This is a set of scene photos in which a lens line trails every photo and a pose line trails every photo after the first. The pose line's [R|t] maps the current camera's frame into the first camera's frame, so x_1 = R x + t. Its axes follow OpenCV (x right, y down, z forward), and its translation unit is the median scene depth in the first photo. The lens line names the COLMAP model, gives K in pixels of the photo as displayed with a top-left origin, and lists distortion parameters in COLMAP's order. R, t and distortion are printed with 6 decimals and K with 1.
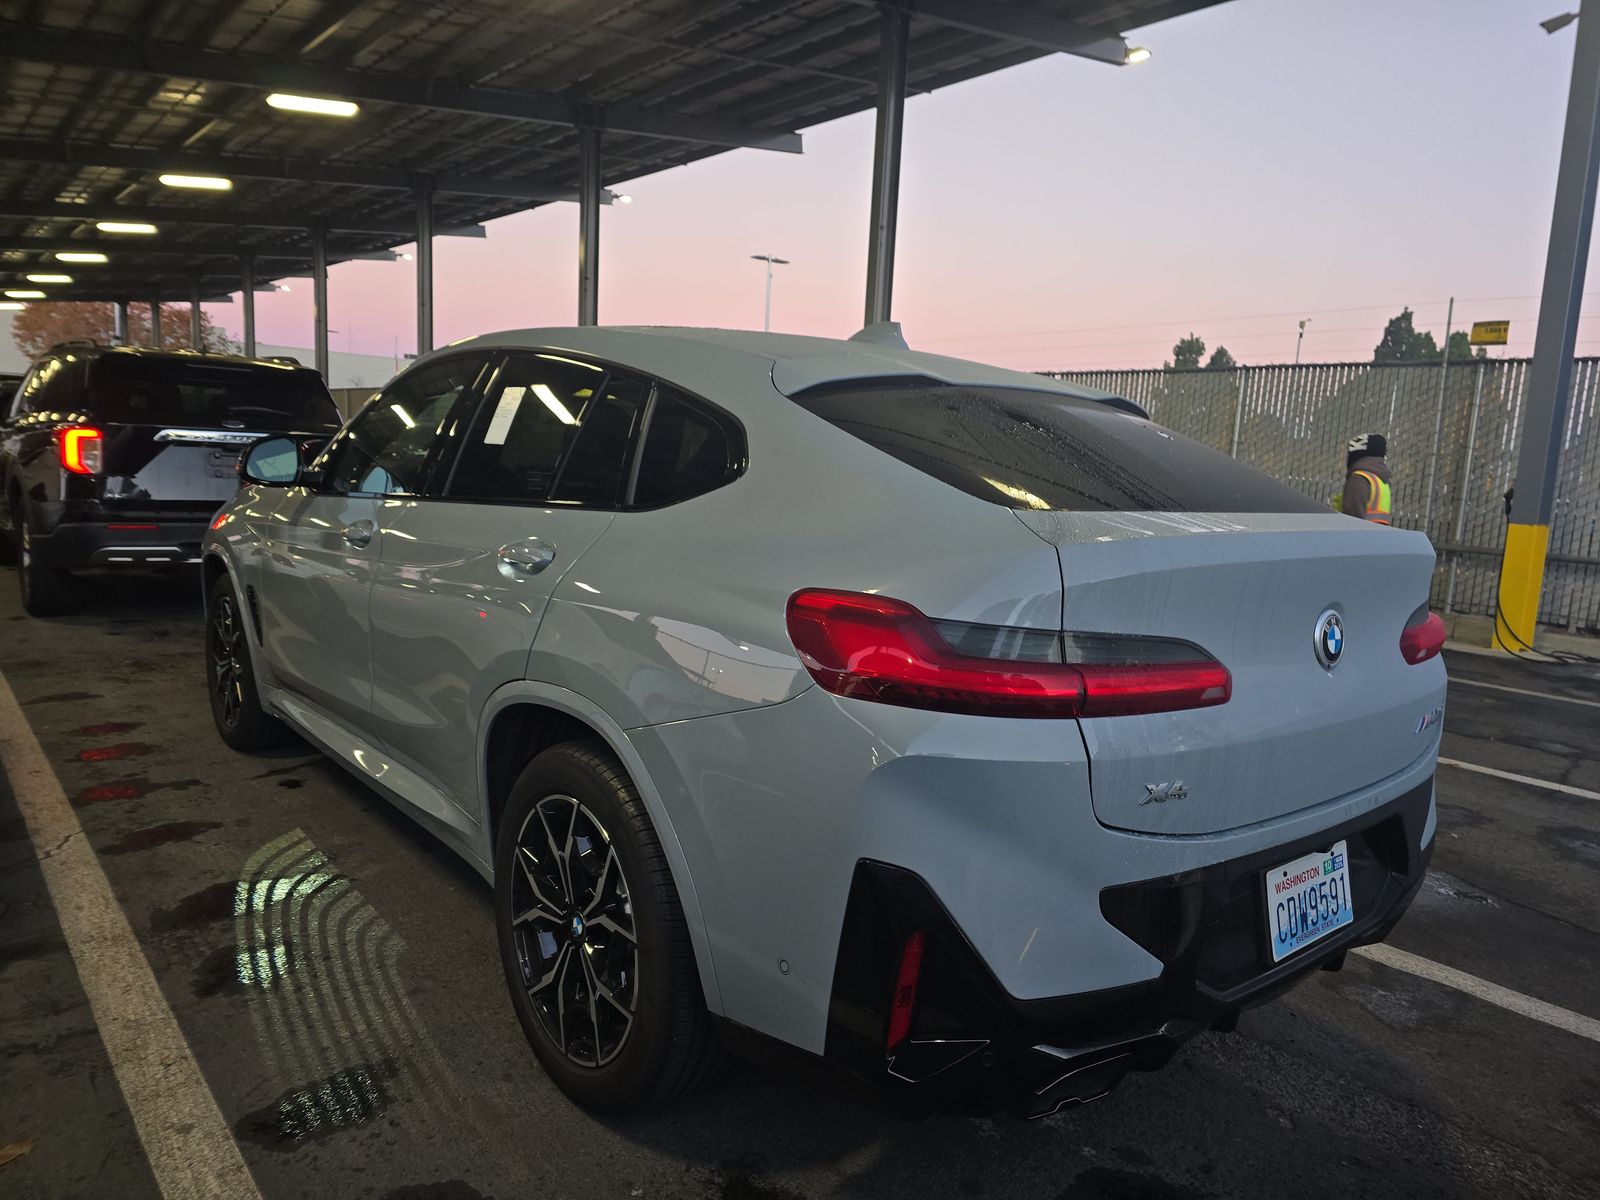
lens RADIAL K [[1081.4, 0, 804.5], [0, 1081.4, 604.7], [0, 0, 1]] dist [0.027499, -0.035928]
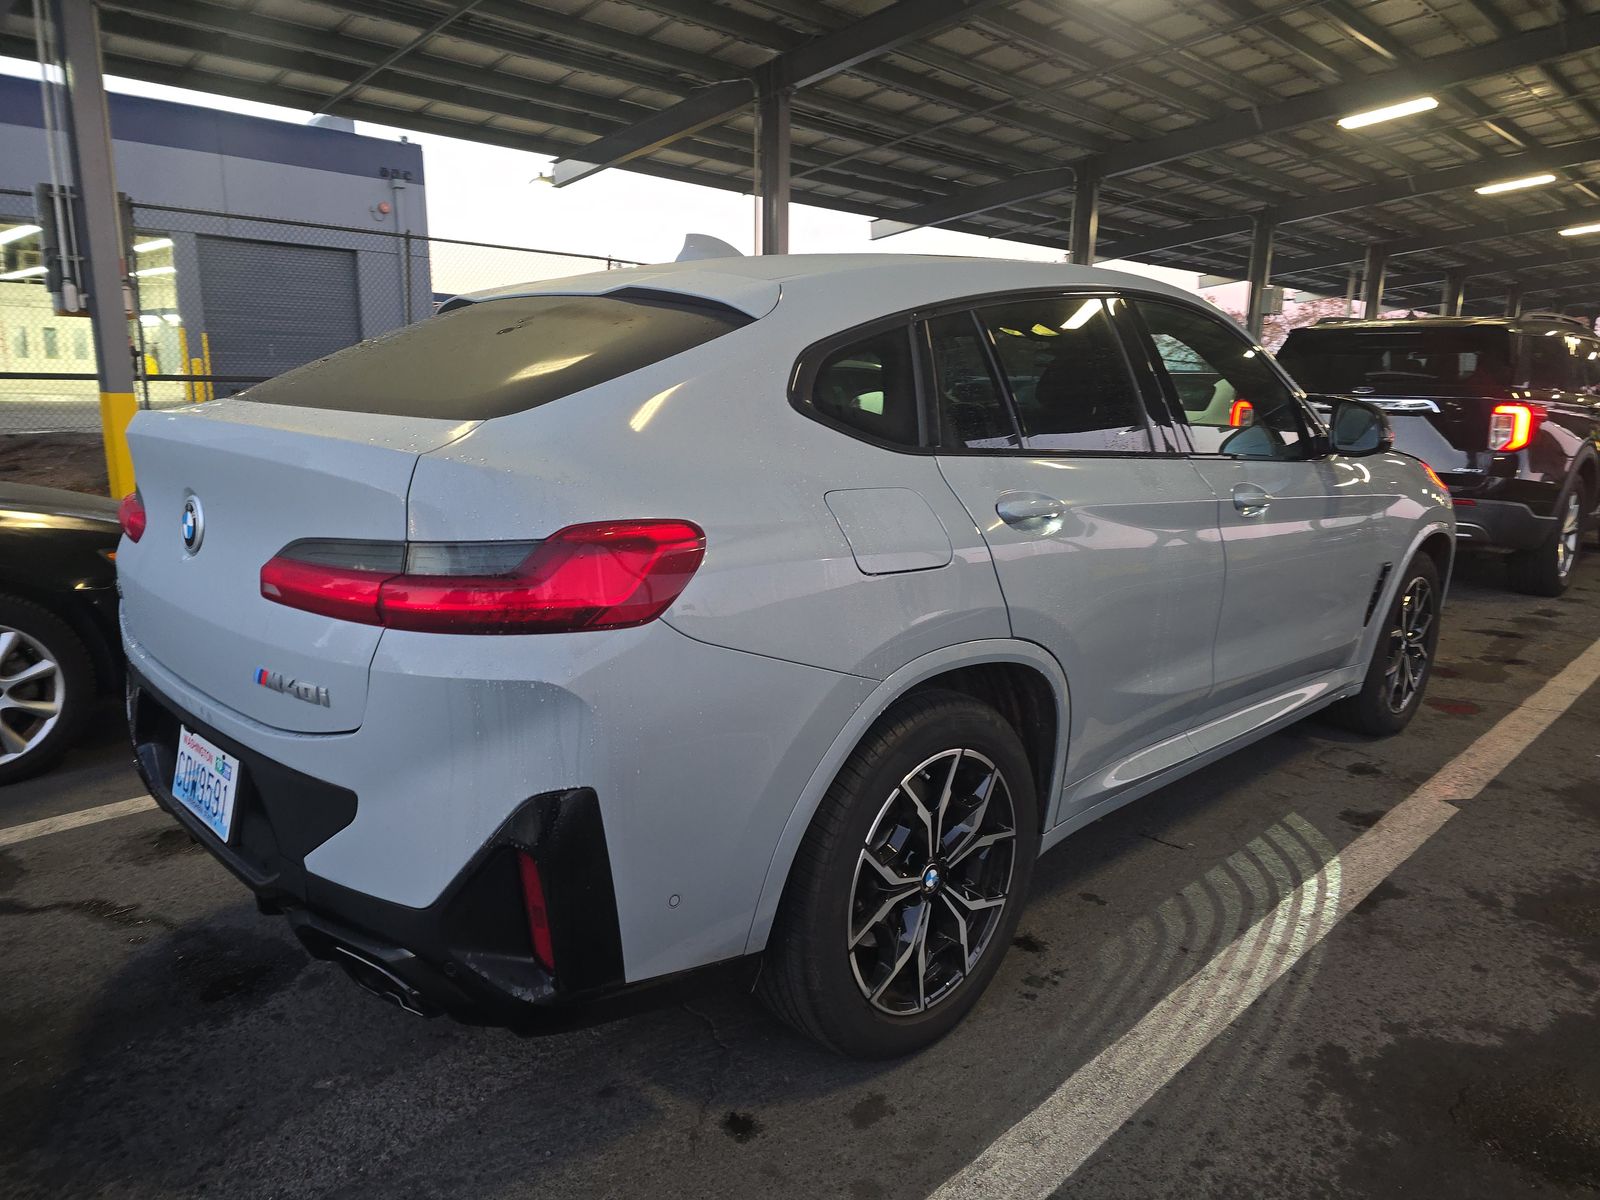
lens RADIAL K [[1081.4, 0, 796.2], [0, 1081.4, 603.1], [0, 0, 1]] dist [0.027499, -0.035928]
pose [[0.057459, 0.145001, -0.987762, 0.160948], [-0.144902, 0.980131, 0.135452, -0.012234], [0.987776, 0.135346, 0.077328, 0.156605]]
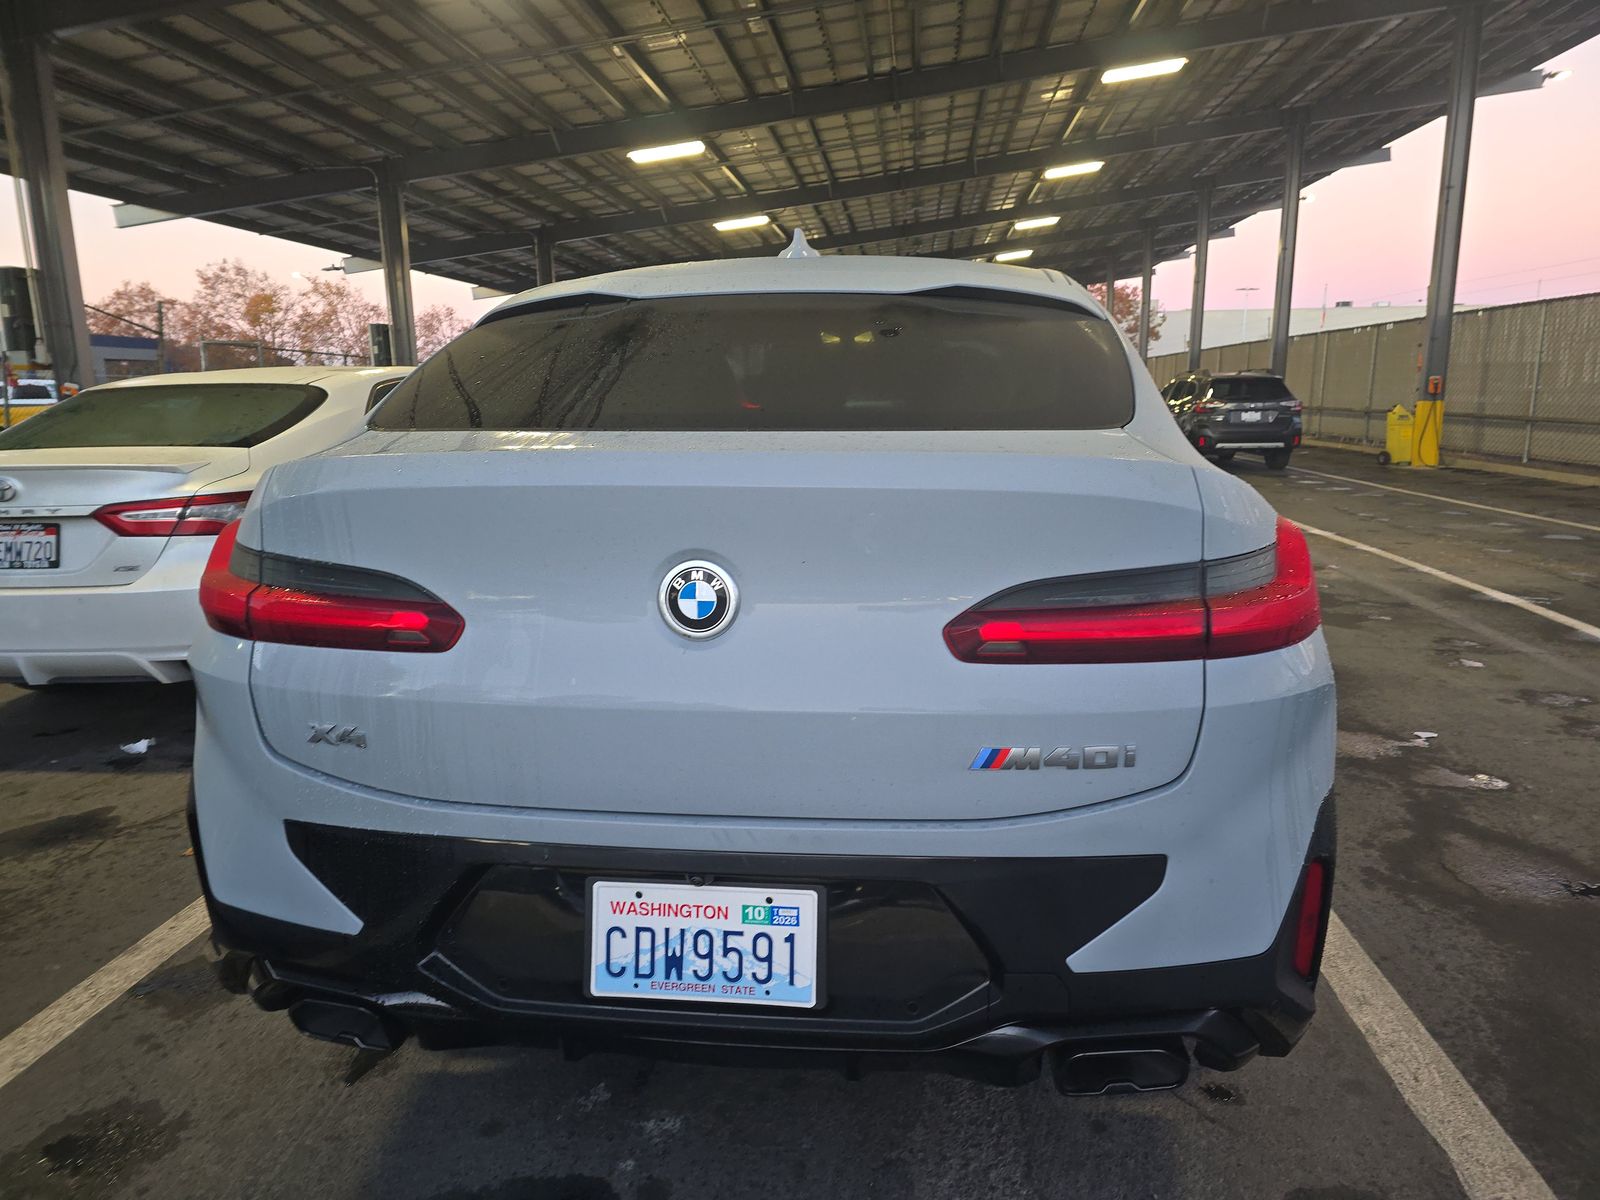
lens RADIAL K [[1081.4, 0, 795.1], [0, 1081.4, 607.5], [0, 0, 1]] dist [0.027499, -0.035928]
pose [[0.673785, 0.080960, -0.734479, 0.111807], [-0.052504, 0.996713, 0.061700, -0.000975], [0.737060, -0.003009, 0.675821, 0.058810]]
